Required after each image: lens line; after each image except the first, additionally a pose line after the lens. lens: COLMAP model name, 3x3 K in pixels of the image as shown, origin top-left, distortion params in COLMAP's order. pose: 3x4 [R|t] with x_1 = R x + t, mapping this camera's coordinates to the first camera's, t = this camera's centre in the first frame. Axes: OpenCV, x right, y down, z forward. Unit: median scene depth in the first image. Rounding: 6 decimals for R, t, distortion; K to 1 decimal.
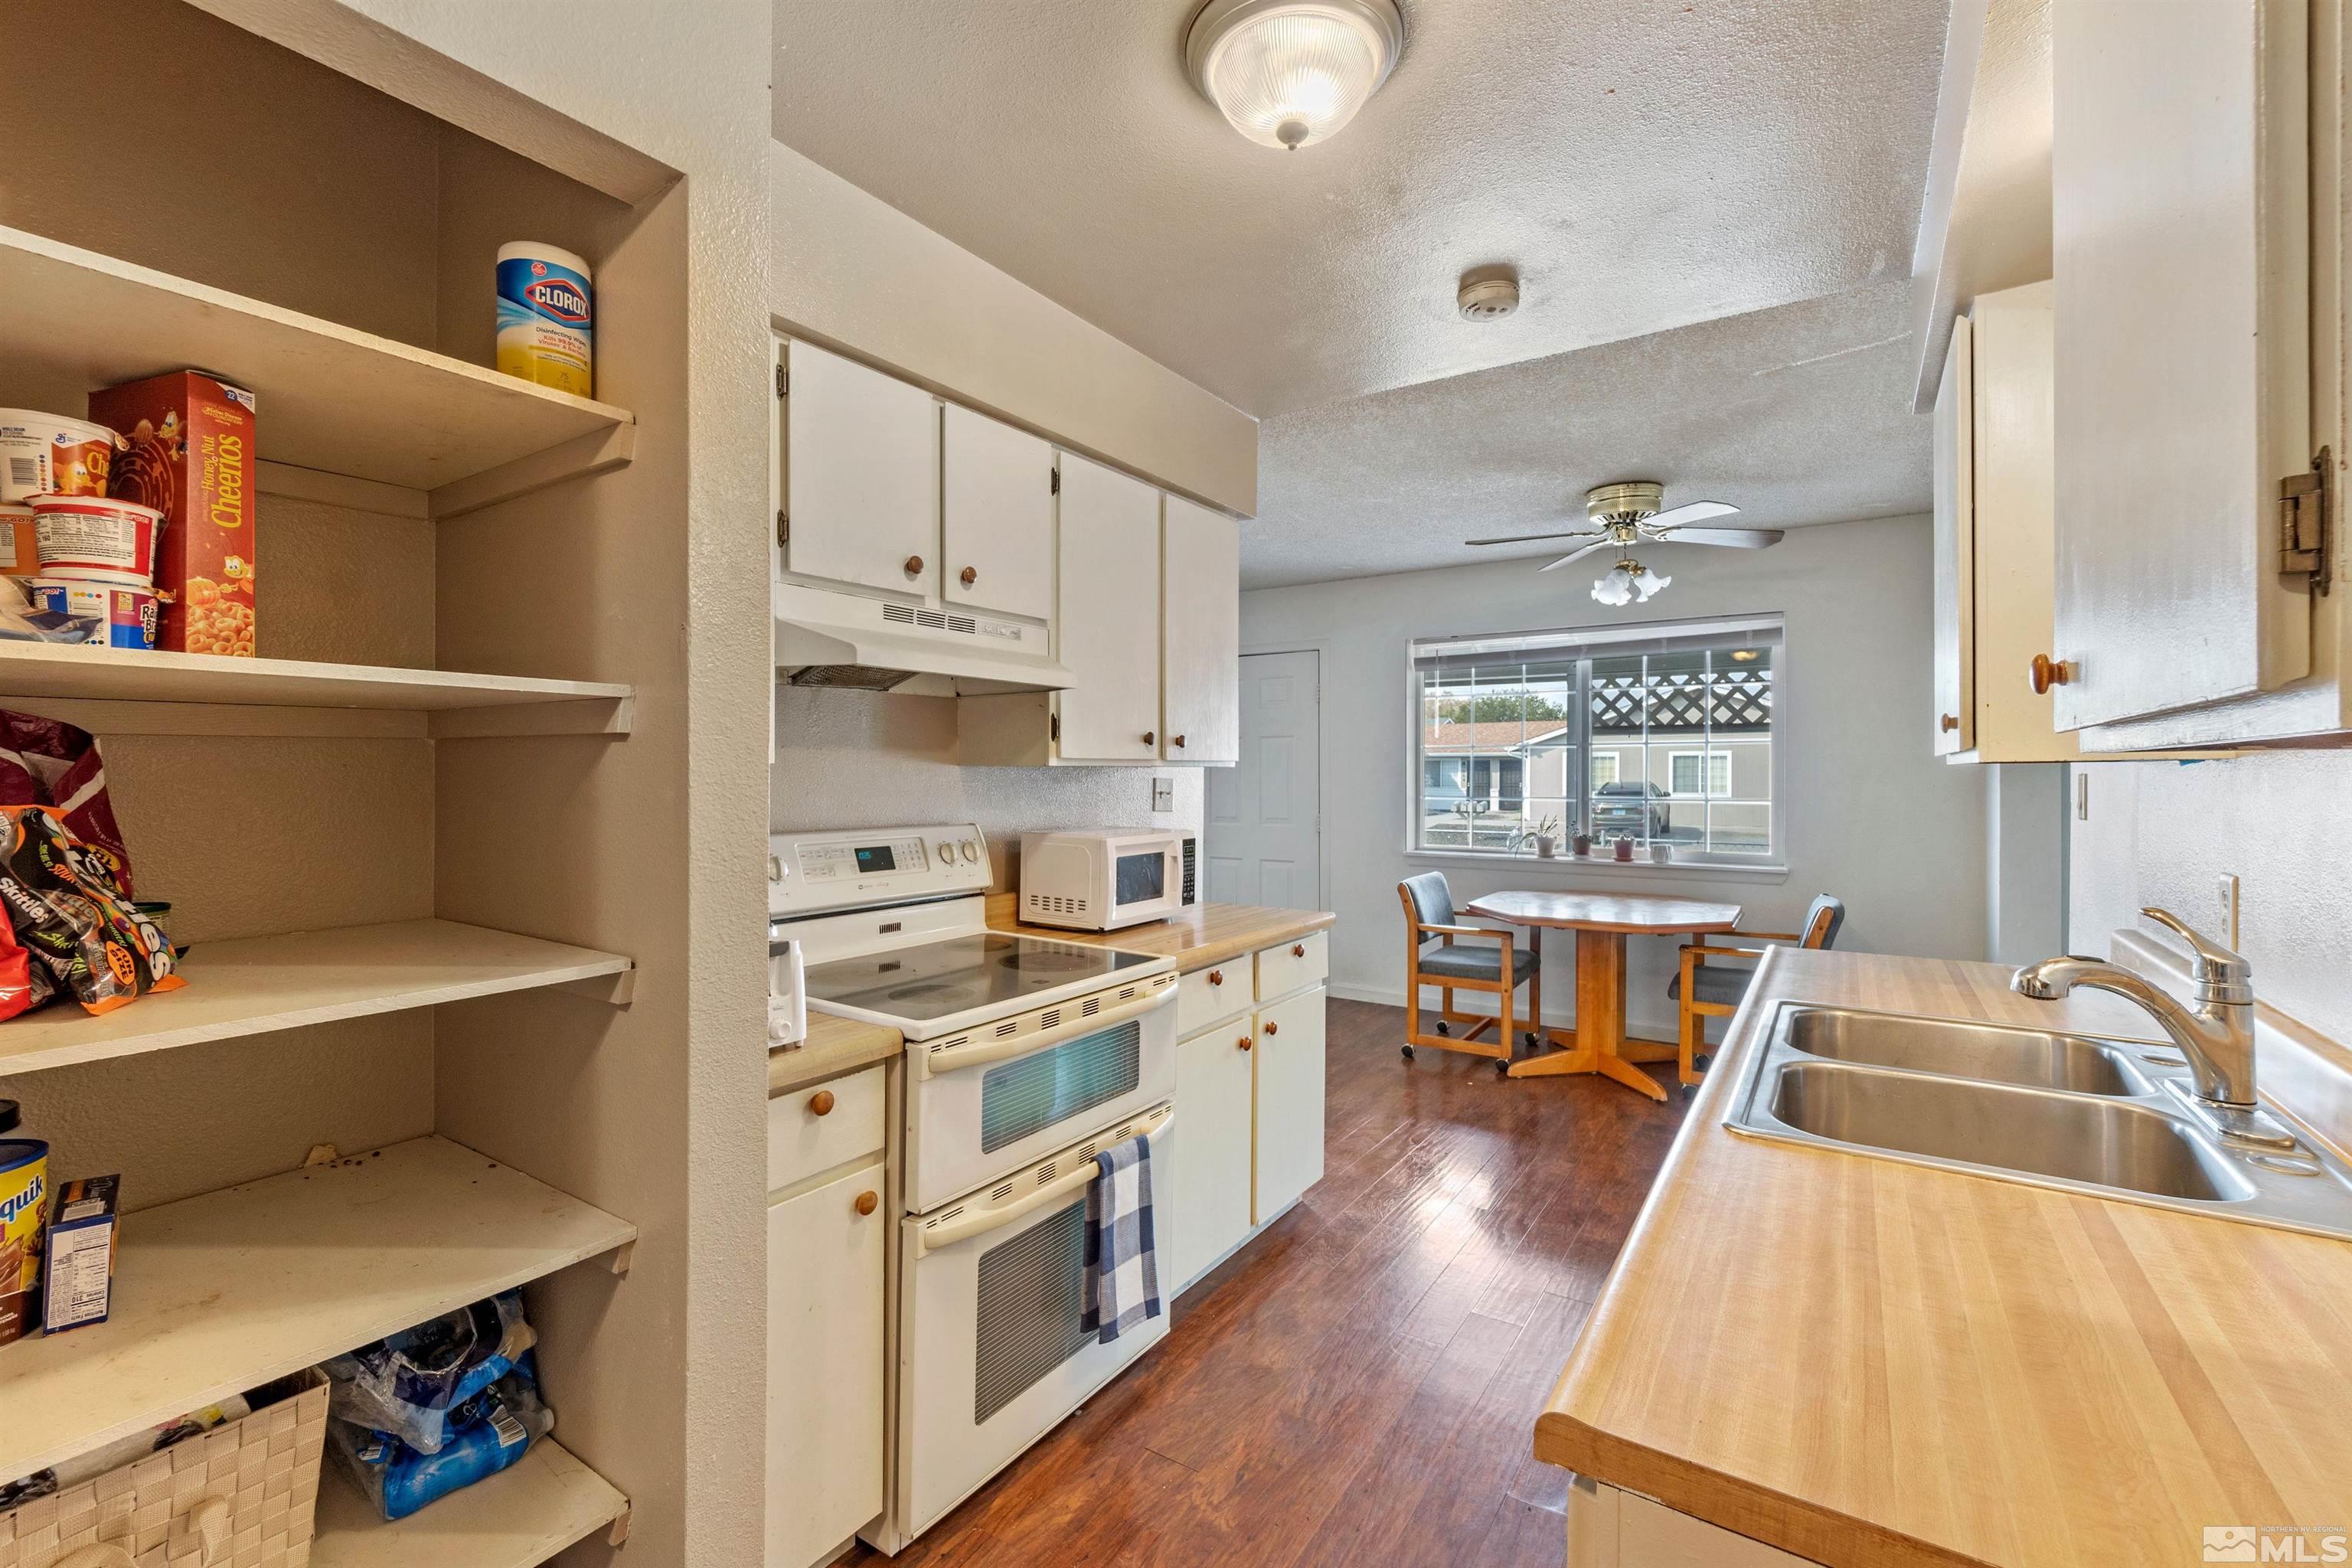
lens RADIAL K [[1018.7, 0, 1124.7], [0, 1018.7, 778.2], [0, 0, 1]] dist [-0.002819, 0.000572]
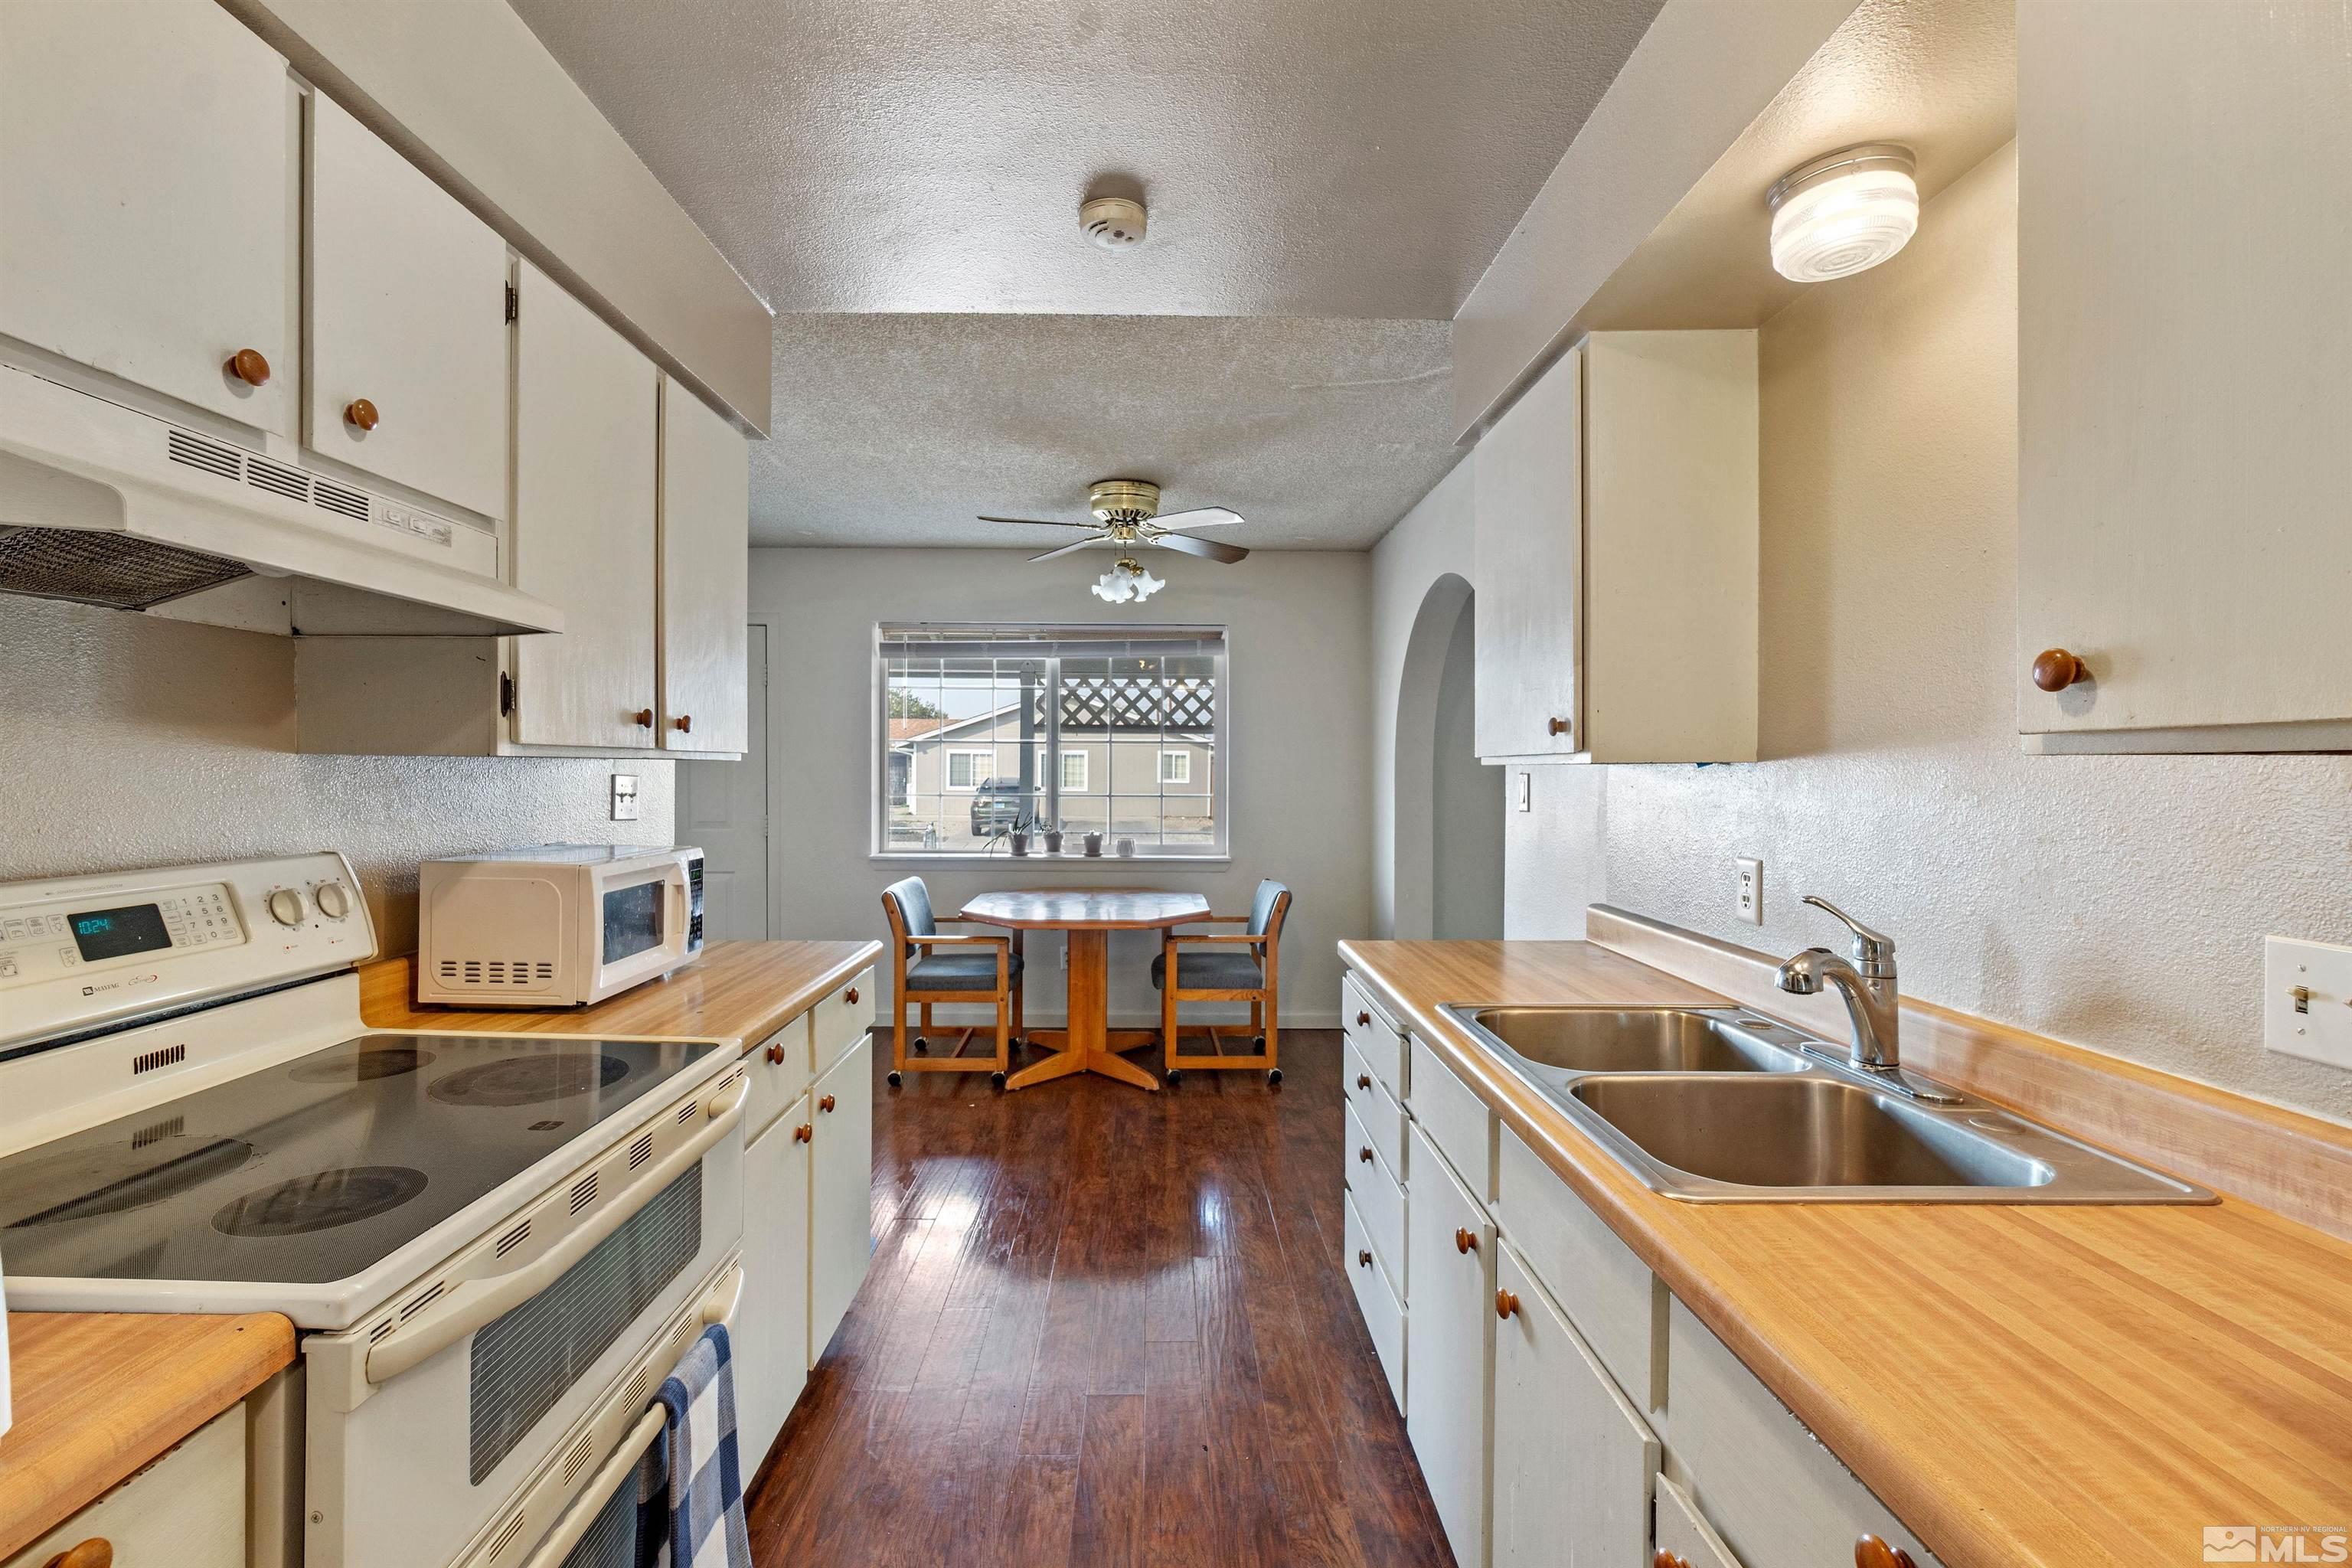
lens RADIAL K [[1018.7, 0, 1148.2], [0, 1018.7, 778.7], [0, 0, 1]] dist [-0.002819, 0.000572]
pose [[0.813815, -0.000120, 0.581125, -0.103522], [-0.002520, 0.999990, 0.003736, -0.001432], [-0.581119, -0.004505, 0.813806, 0.238922]]
